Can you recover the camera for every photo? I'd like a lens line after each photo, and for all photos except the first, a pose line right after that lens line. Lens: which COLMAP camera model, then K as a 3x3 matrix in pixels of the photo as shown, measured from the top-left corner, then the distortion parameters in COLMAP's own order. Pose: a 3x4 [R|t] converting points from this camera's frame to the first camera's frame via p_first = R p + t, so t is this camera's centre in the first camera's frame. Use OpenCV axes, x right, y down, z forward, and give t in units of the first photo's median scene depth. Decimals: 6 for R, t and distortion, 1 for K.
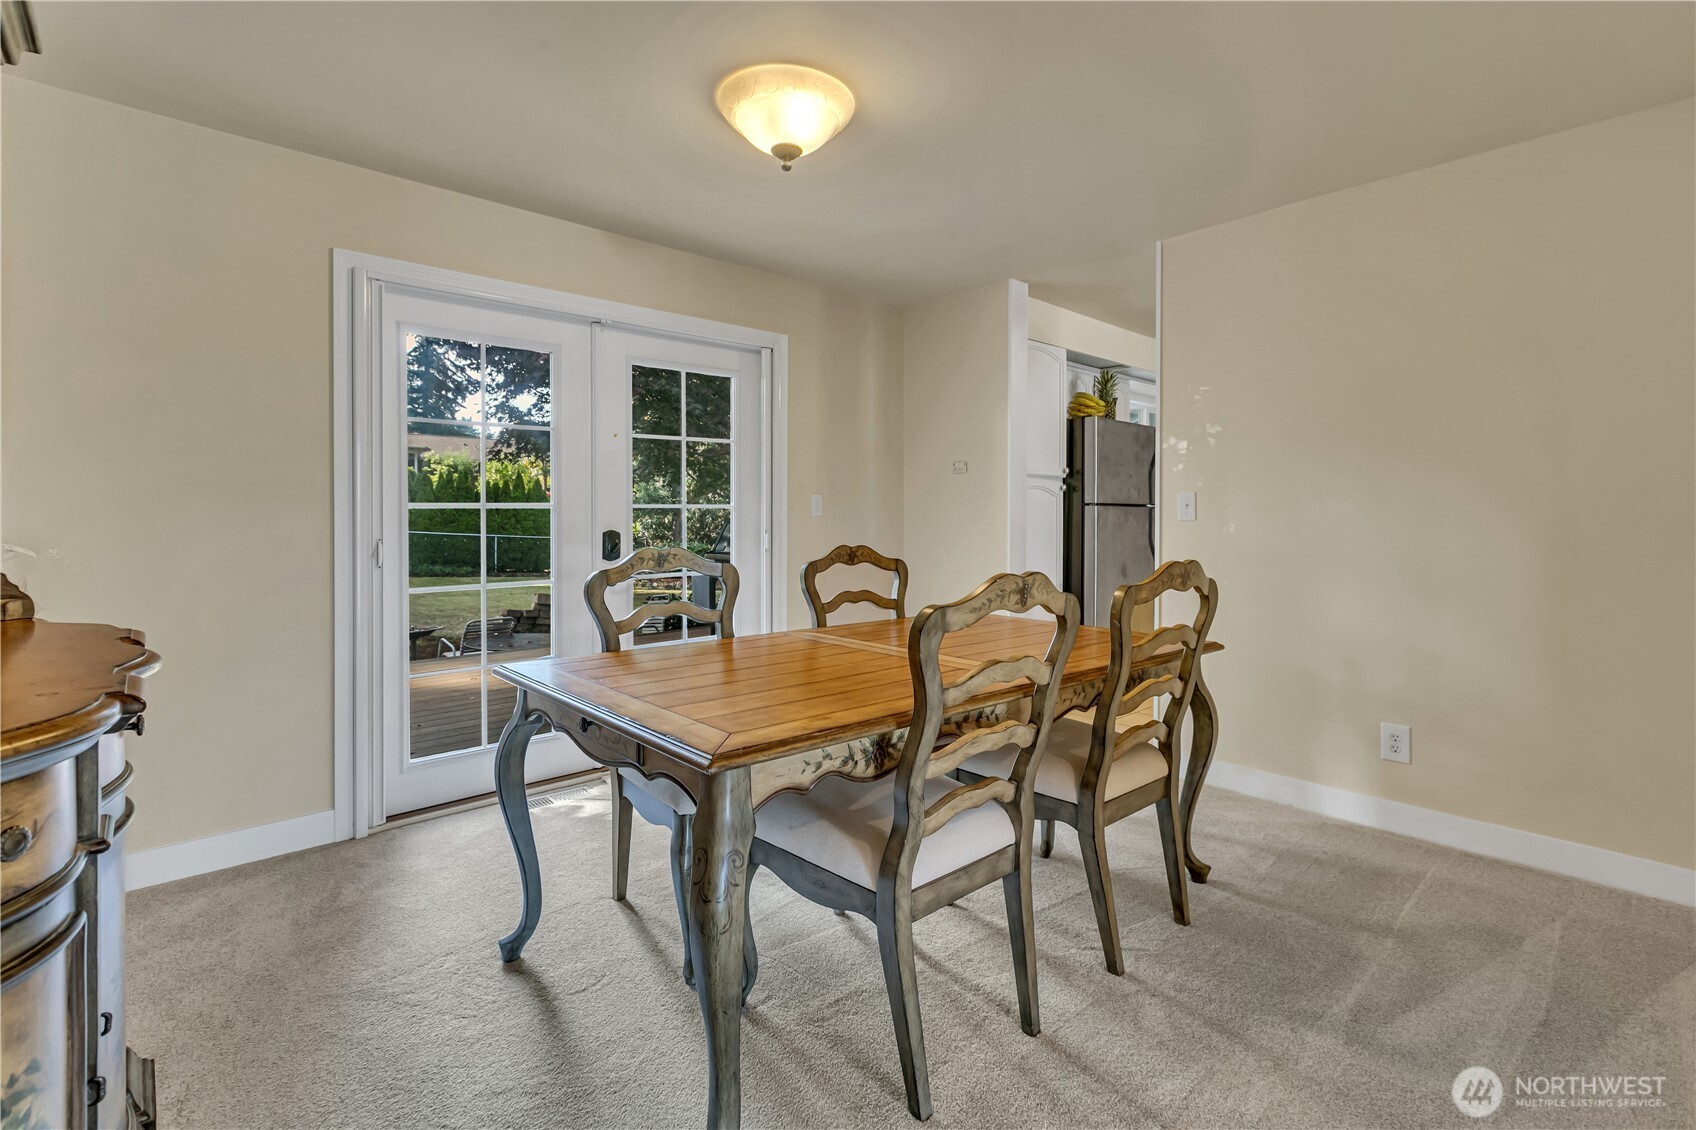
lens RADIAL K [[788.7, 0, 863.3], [0, 788.7, 518.4], [0, 0, 1]] dist [-0.004525, -0.000154]
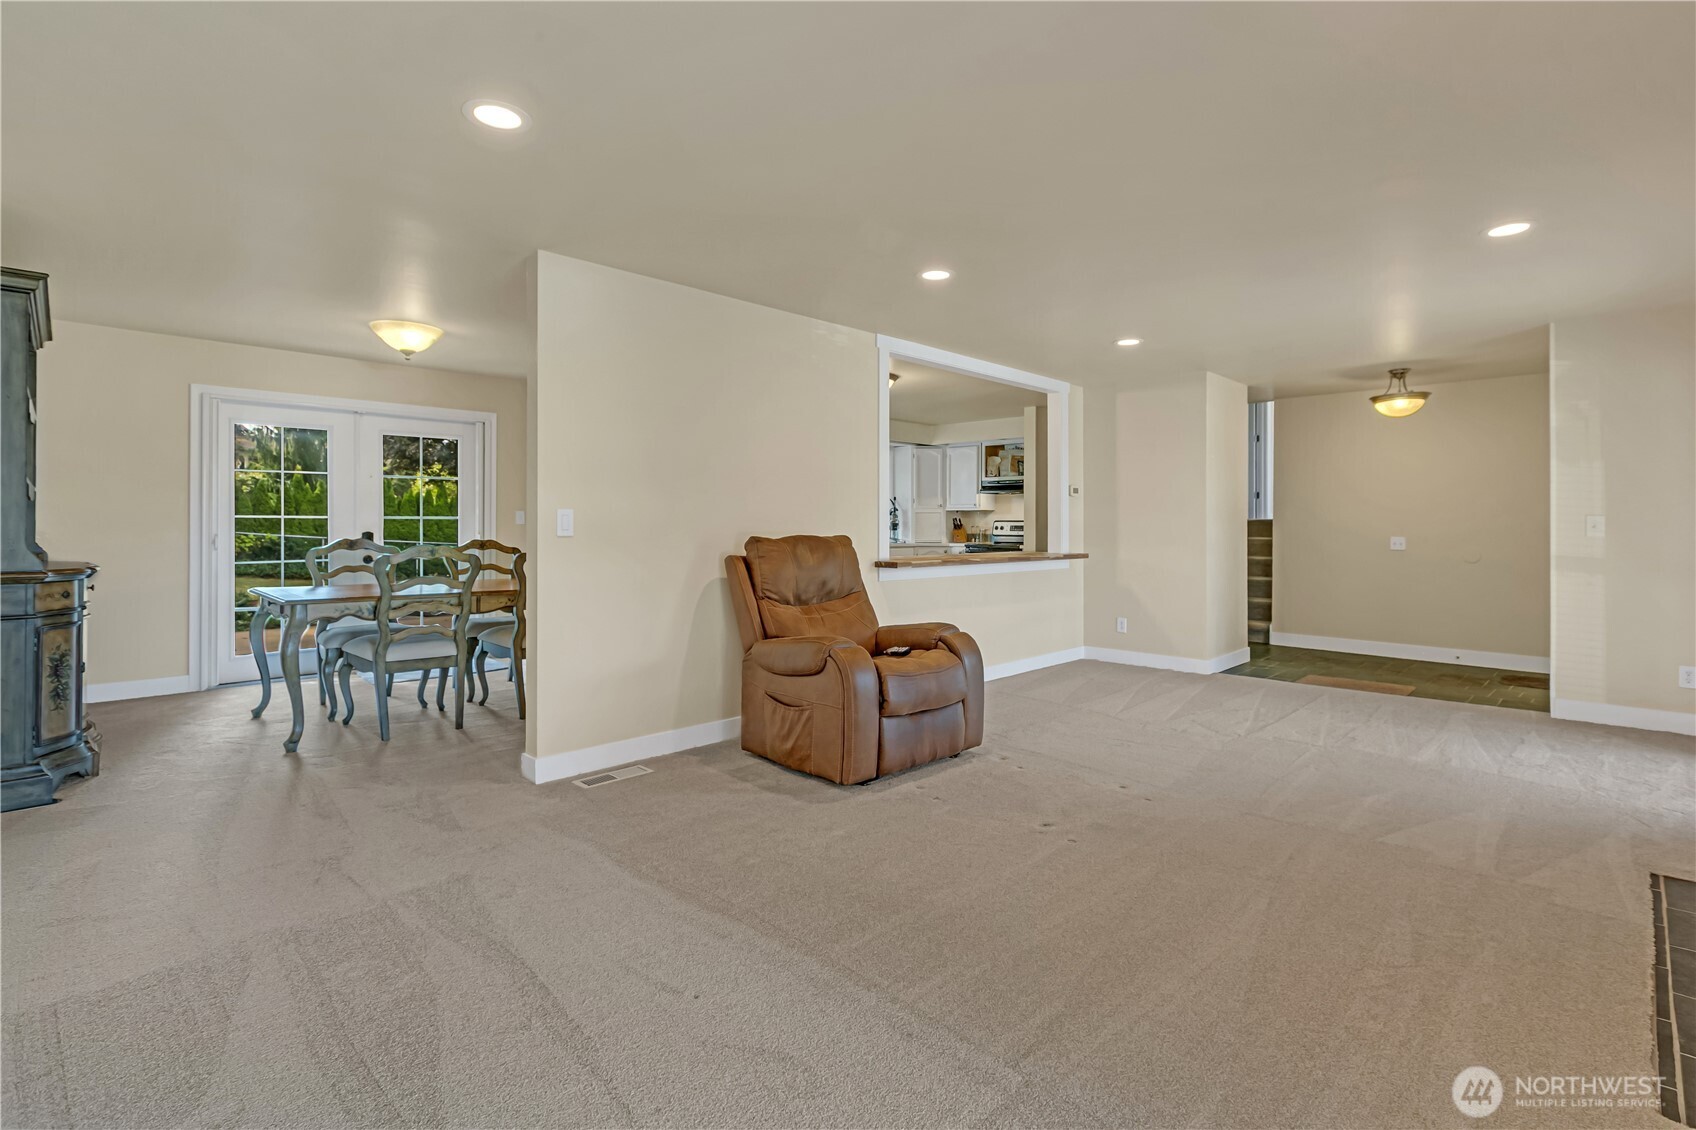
lens RADIAL K [[788.7, 0, 867.4], [0, 788.7, 521.9], [0, 0, 1]] dist [-0.004525, -0.000154]
pose [[0.998358, 0.006105, 0.056963, 0.827624], [-0.005606, 0.999944, -0.008921, 0.004078], [-0.057015, 0.008587, 0.998336, -0.961829]]
